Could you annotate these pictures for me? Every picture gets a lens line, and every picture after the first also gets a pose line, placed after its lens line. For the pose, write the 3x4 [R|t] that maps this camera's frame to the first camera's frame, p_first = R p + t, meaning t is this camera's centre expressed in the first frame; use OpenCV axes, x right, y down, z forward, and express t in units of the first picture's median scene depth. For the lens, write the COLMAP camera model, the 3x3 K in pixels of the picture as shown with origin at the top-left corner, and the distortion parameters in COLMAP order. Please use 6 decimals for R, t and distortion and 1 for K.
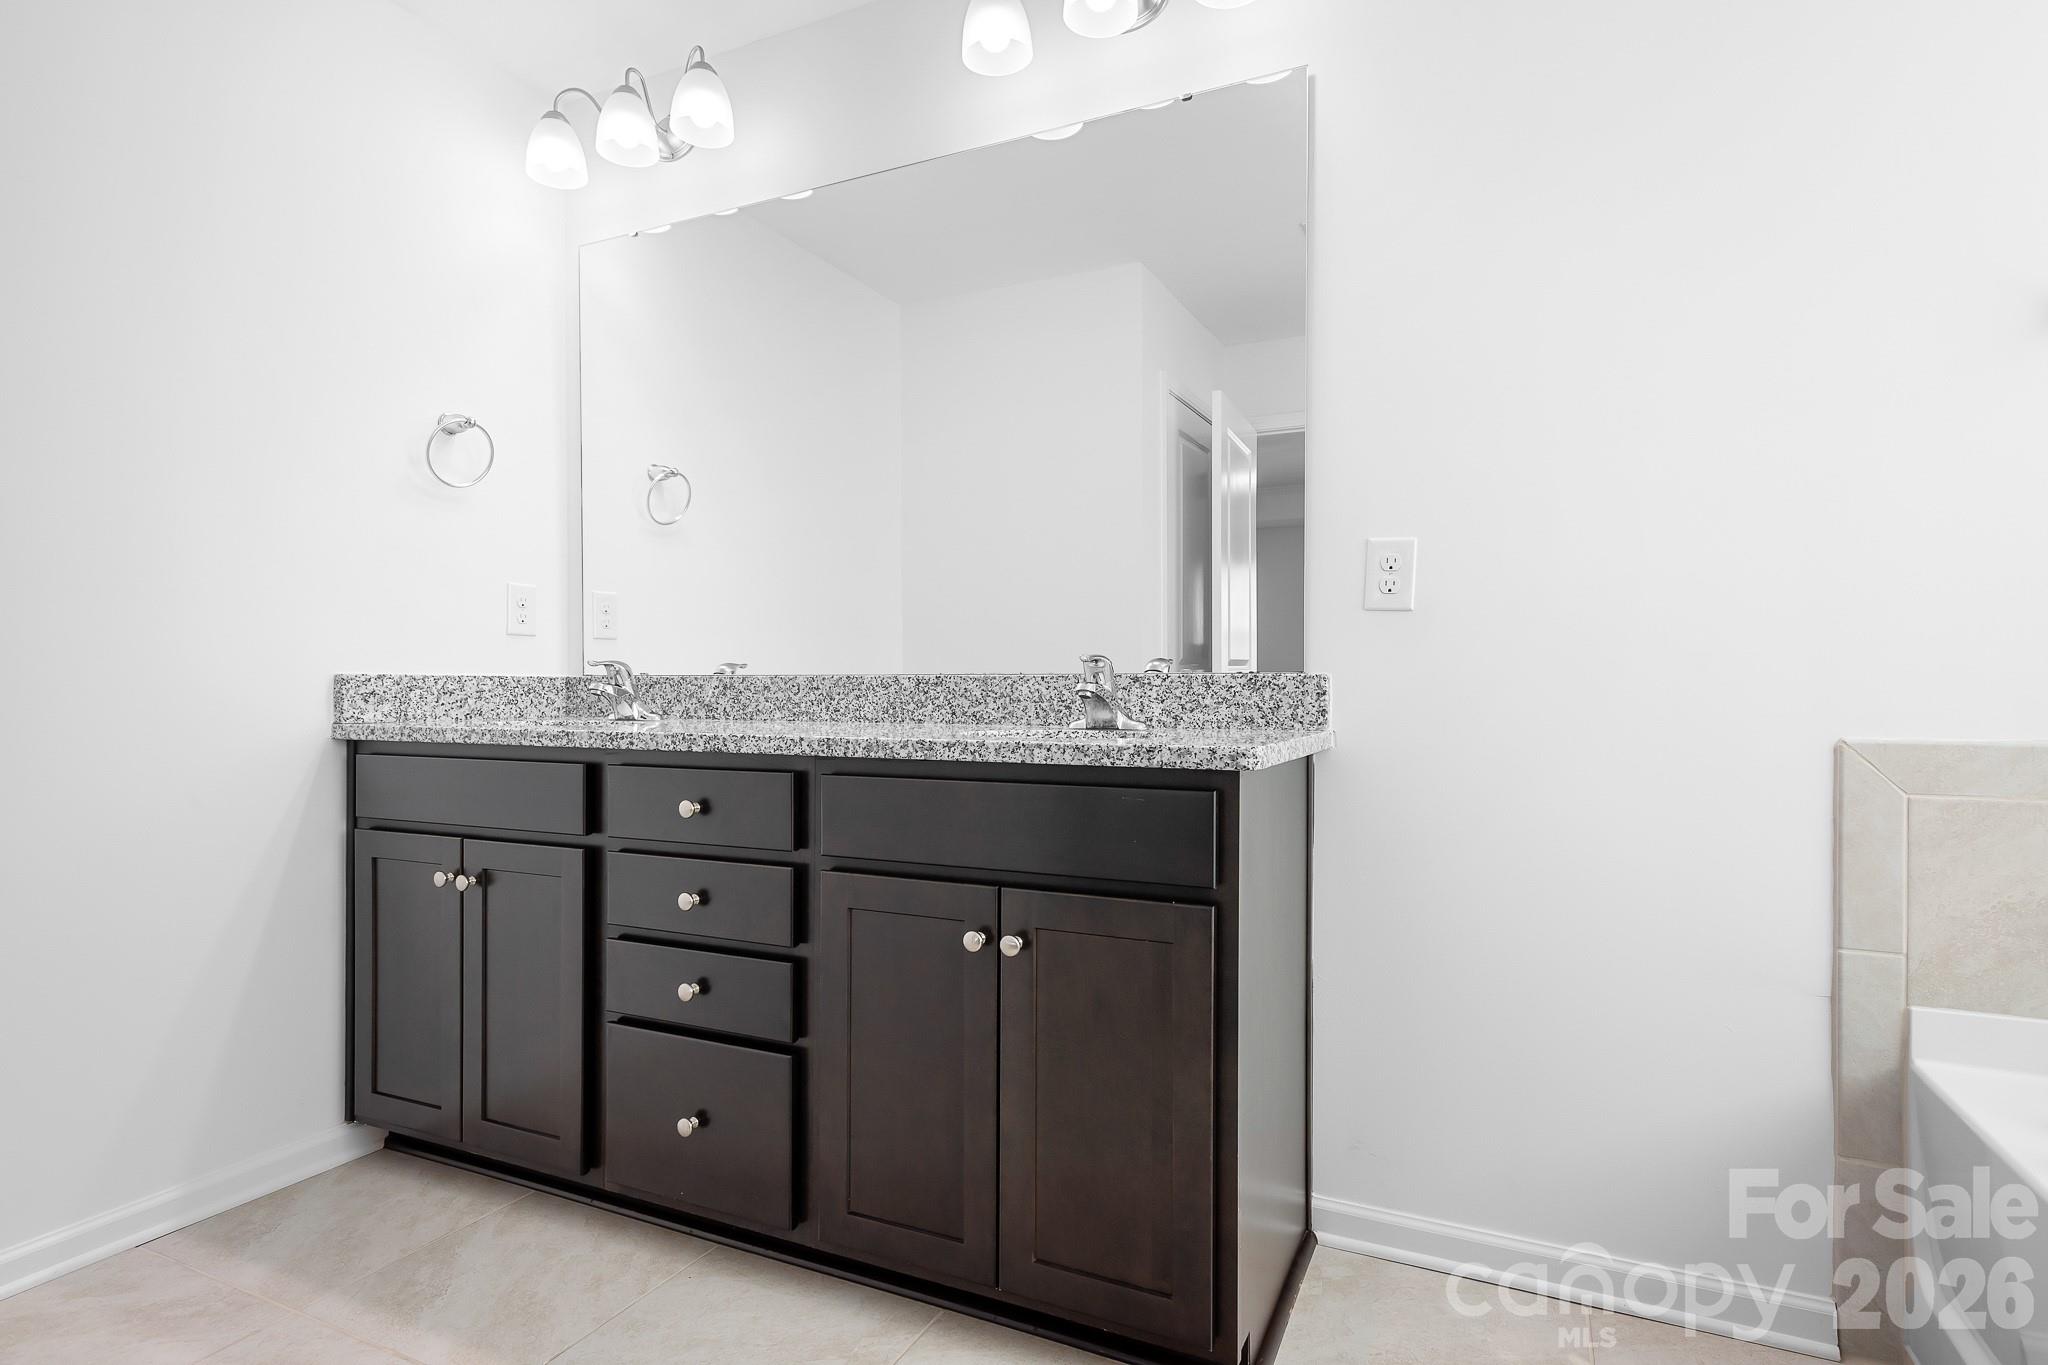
lens RADIAL K [[1063.1, 0, 1021.3], [0, 1063.1, 682.9], [0, 0, 1]] dist [0.001008, 0.000067]
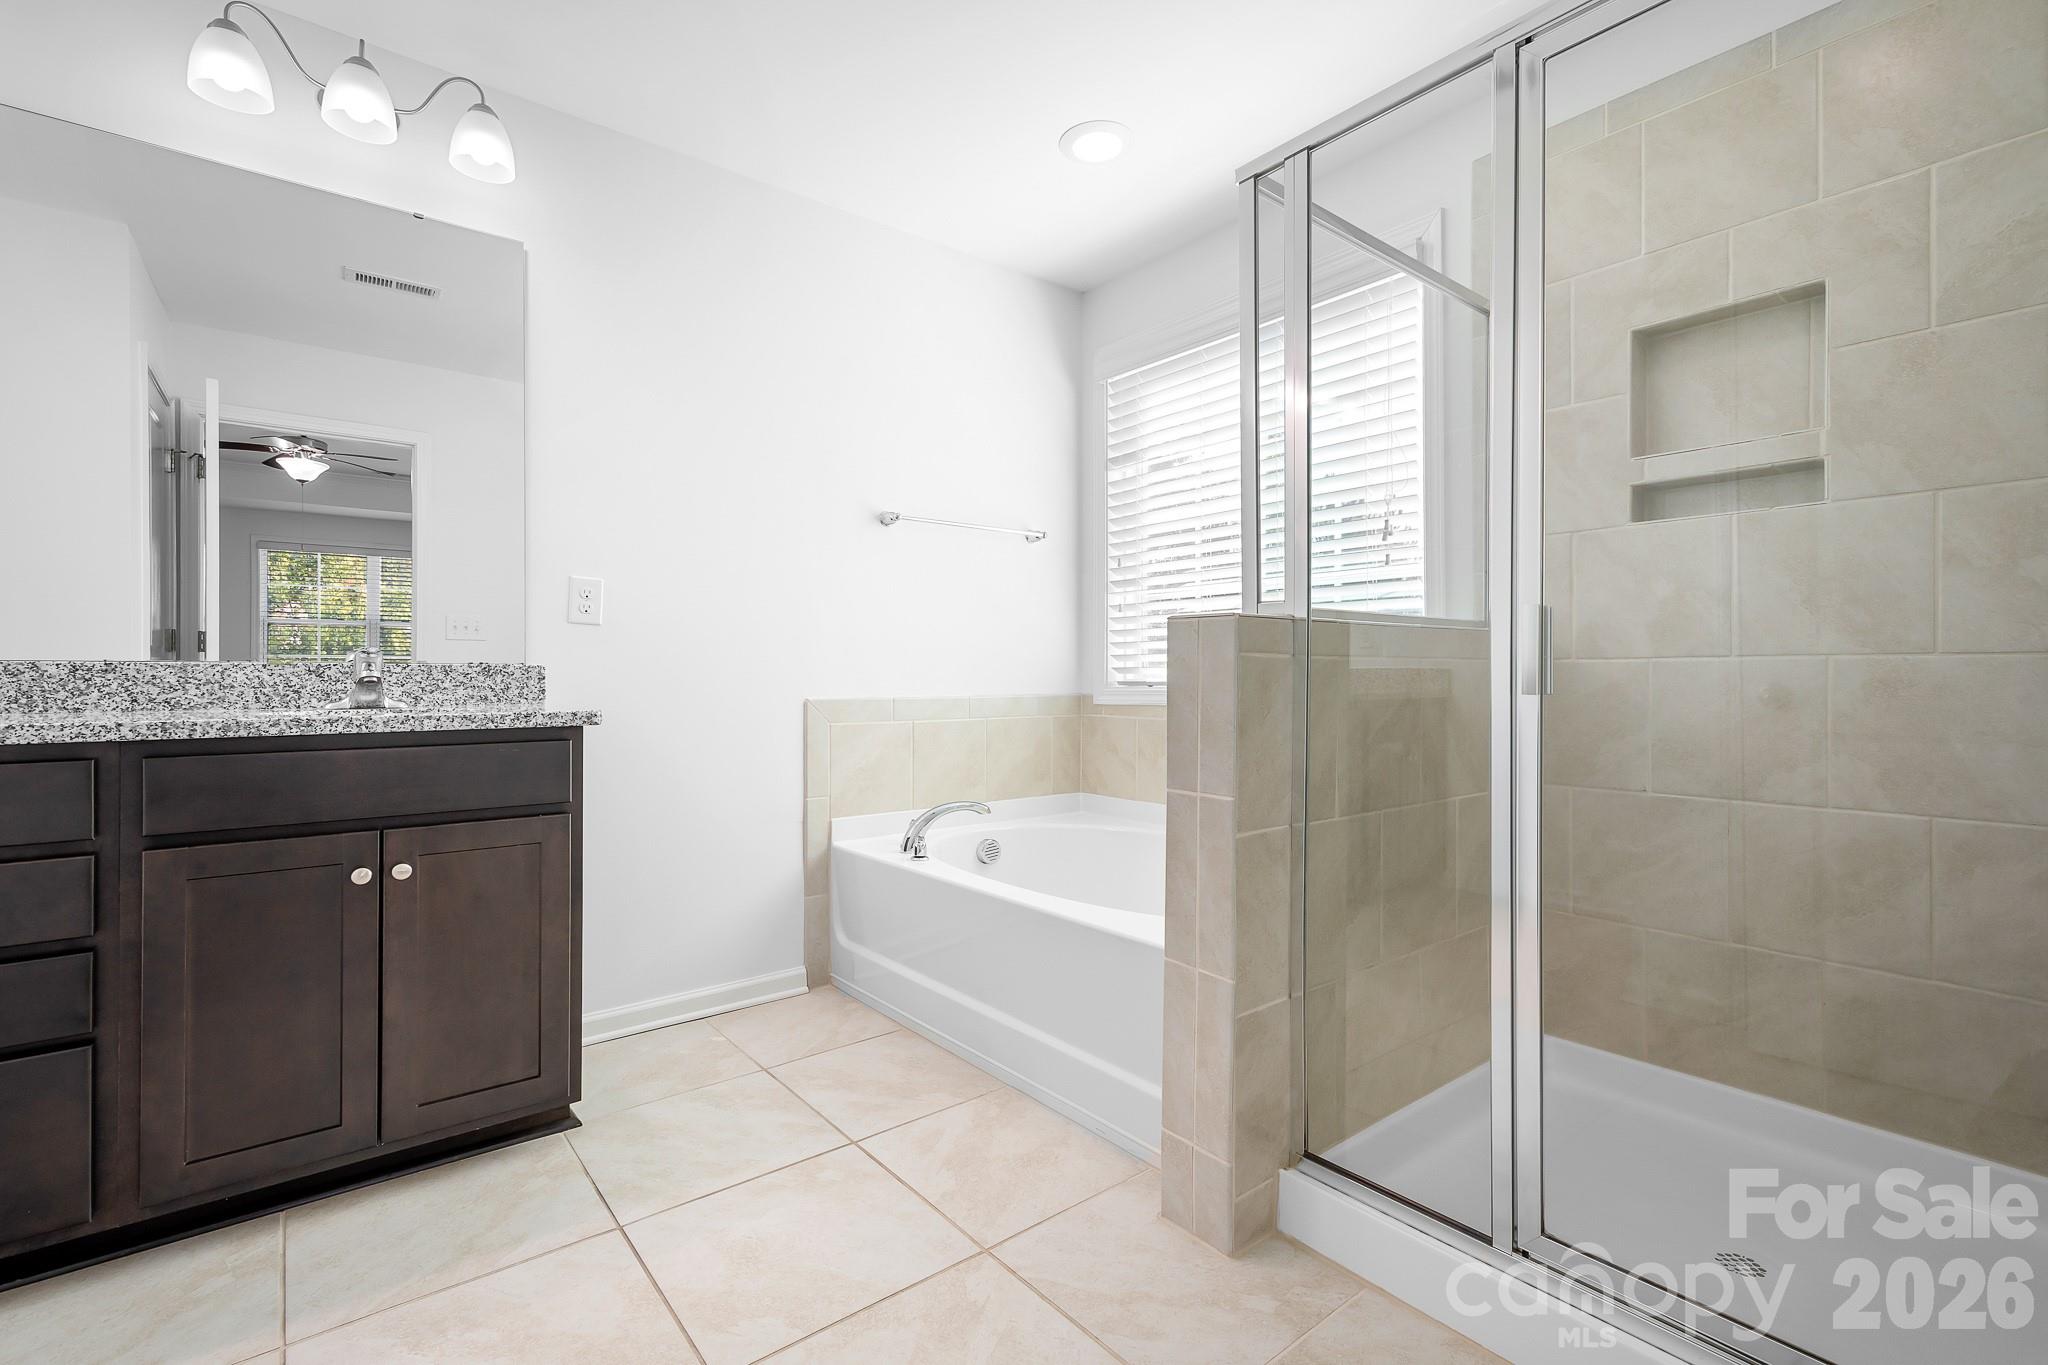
lens RADIAL K [[919.0, 0, 1024.9], [0, 919.0, 693.0], [0, 0, 1]] dist [0.020459, -0.005757]
pose [[0.428586, -0.018321, 0.903315, -0.588057], [-0.001827, 0.999775, 0.021144, 0.002133], [-0.903499, -0.010712, 0.428456, -0.145814]]
